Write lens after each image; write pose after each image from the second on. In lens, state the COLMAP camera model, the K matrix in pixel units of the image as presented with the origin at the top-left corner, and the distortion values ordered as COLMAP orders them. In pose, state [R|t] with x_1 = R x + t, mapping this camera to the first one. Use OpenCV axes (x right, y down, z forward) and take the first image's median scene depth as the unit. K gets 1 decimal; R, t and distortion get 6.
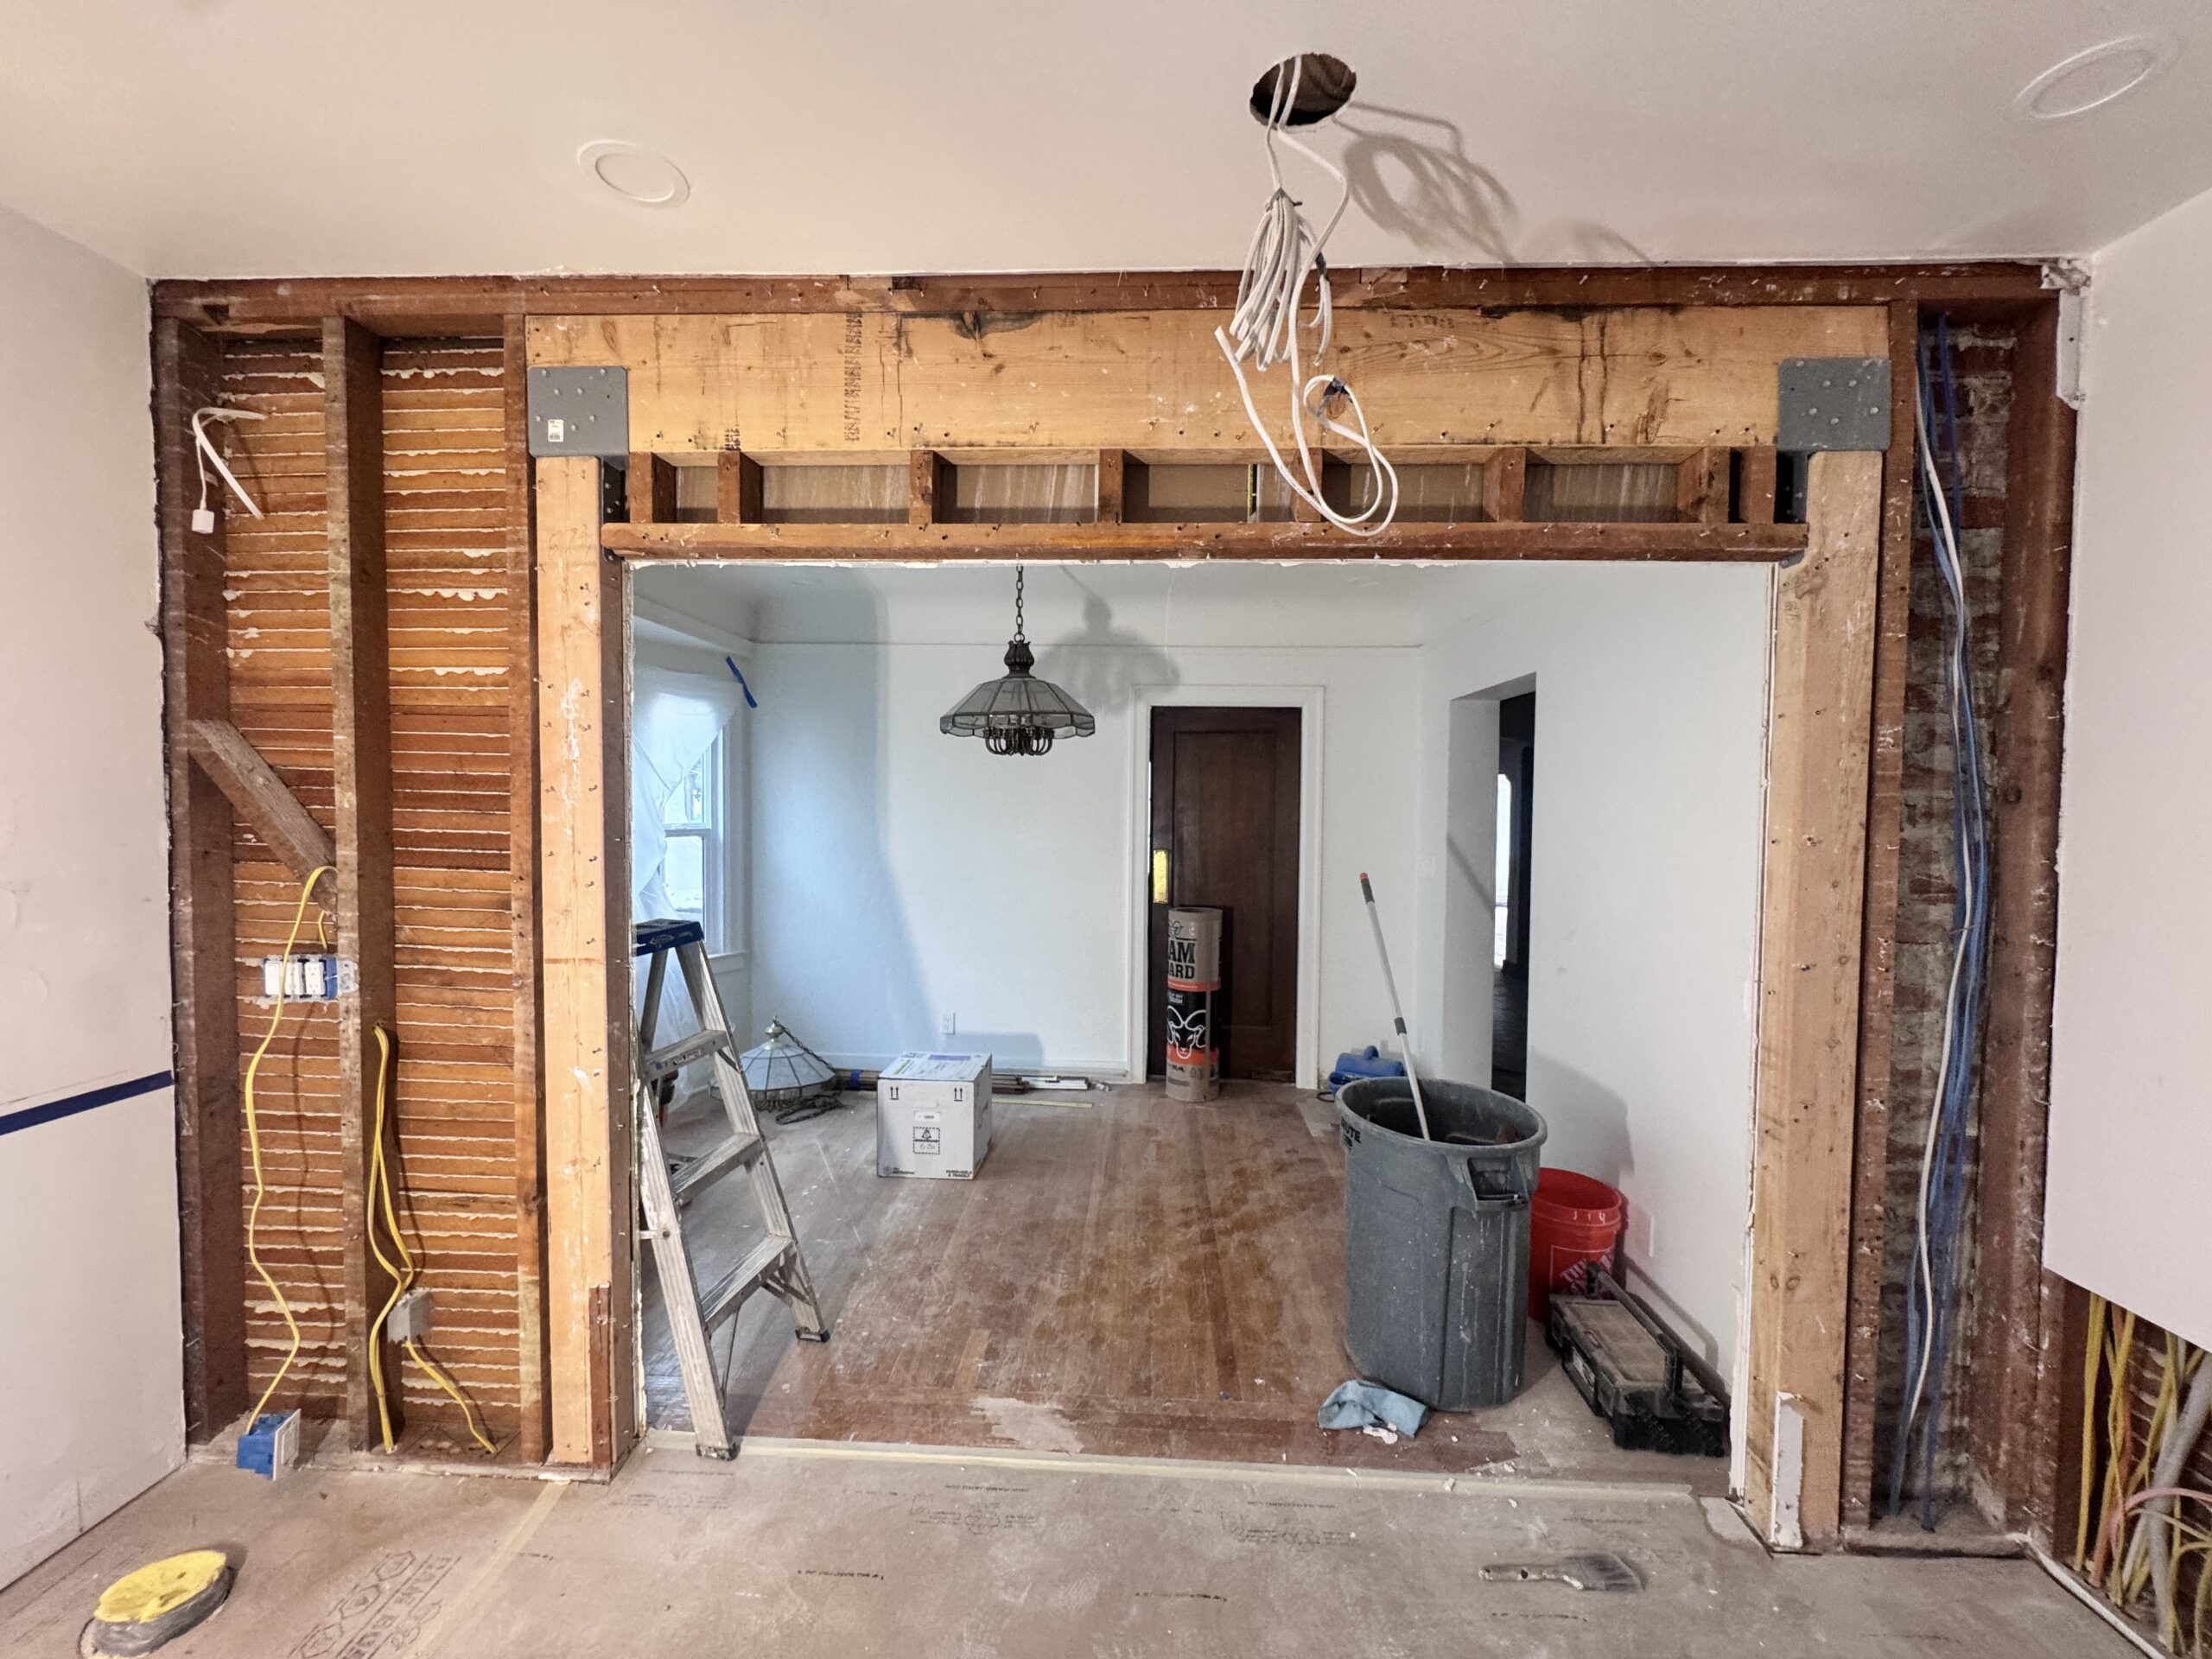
lens RADIAL K [[883.1, 0, 1103.0], [0, 883.1, 820.6], [0, 0, 1]] dist [-0.001945, 0.000007]
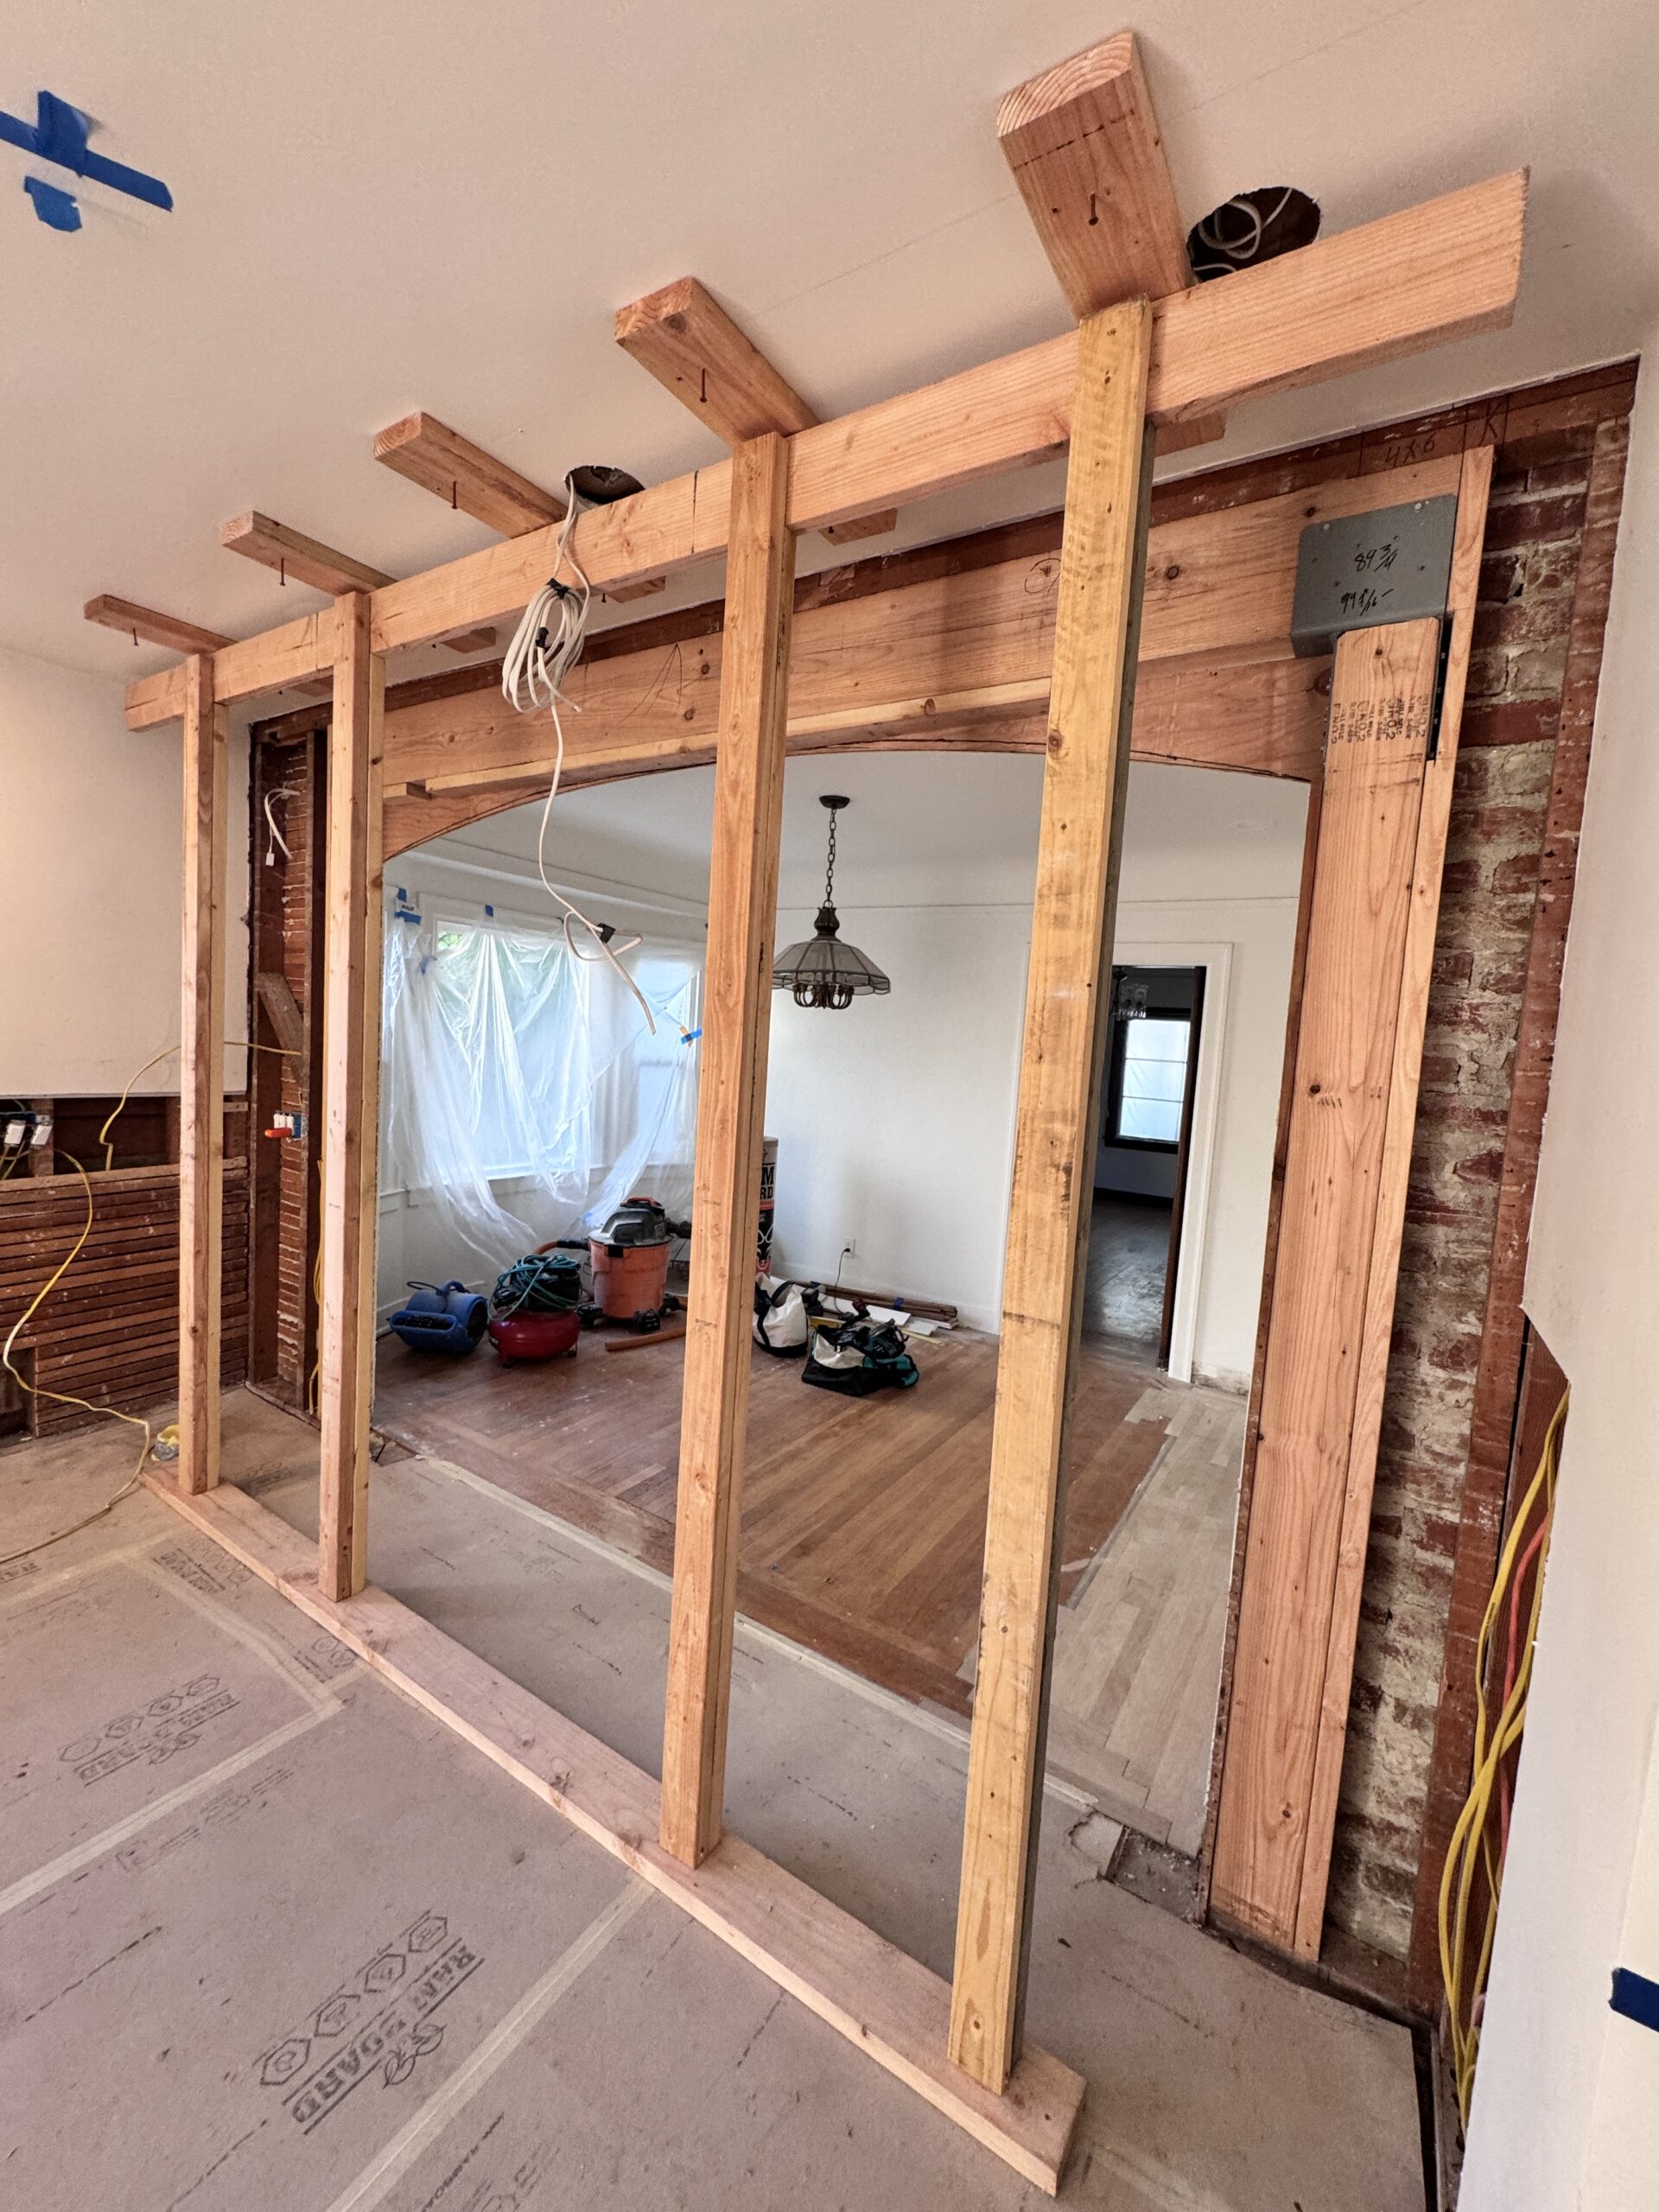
lens RADIAL K [[883.1, 0, 820.8], [0, 883.1, 1100.1], [0, 0, 1]] dist [-0.001945, 0.000007]
pose [[0.858585, 0.085327, -0.505521, 0.487200], [-0.068643, 0.996307, 0.051583, -0.016613], [0.508055, -0.009588, 0.861271, 0.027054]]
